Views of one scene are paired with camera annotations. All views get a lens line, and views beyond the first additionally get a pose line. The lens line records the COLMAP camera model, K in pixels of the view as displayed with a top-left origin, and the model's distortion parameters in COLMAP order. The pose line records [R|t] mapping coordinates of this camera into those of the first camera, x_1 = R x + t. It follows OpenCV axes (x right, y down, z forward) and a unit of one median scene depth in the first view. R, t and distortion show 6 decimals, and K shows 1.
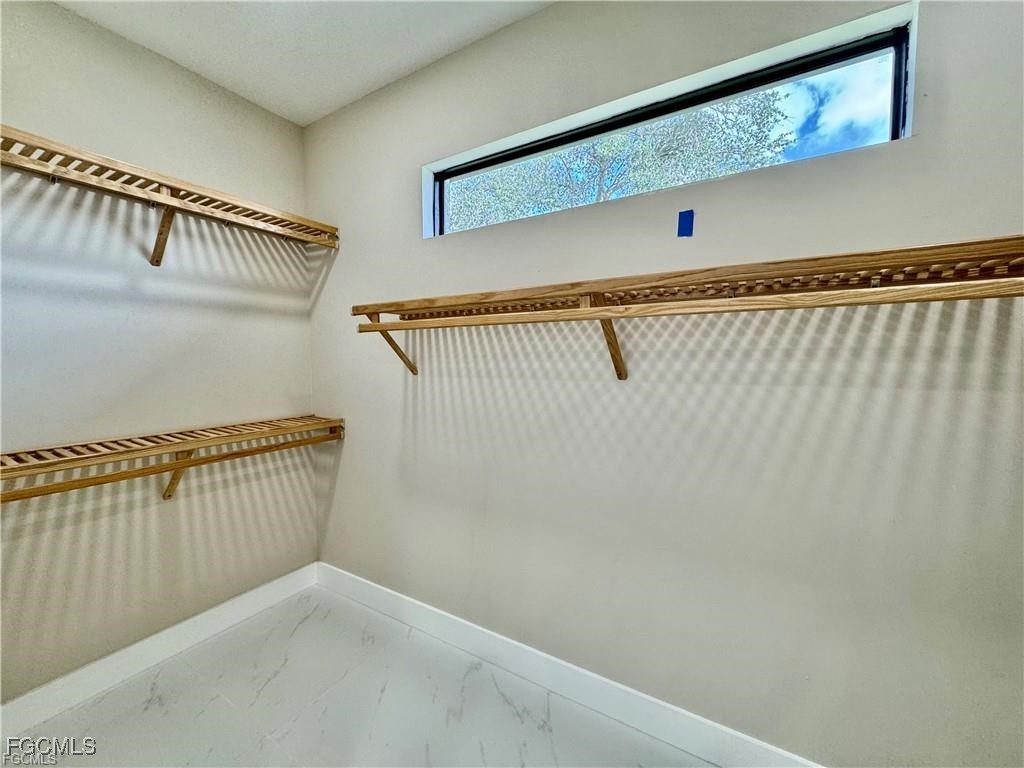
lens RADIAL K [[406.8, 0, 513.3], [0, 406.8, 385.1], [0, 0, 1]] dist [-0.002892, -0.000123]
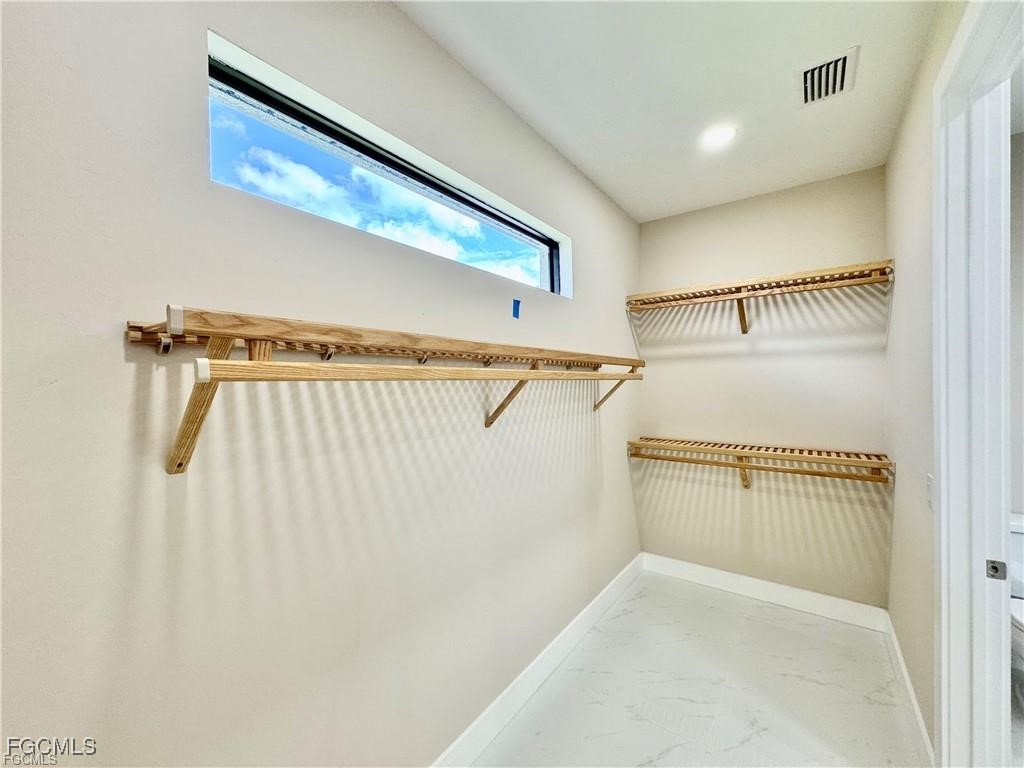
lens RADIAL K [[406.8, 0, 513.3], [0, 406.8, 385.1], [0, 0, 1]] dist [-0.002892, -0.000123]
pose [[0.103257, -0.003844, 0.994647, -0.807643], [0.076896, 0.997031, -0.004130, -0.113855], [-0.991678, 0.076910, 0.103246, 0.753720]]
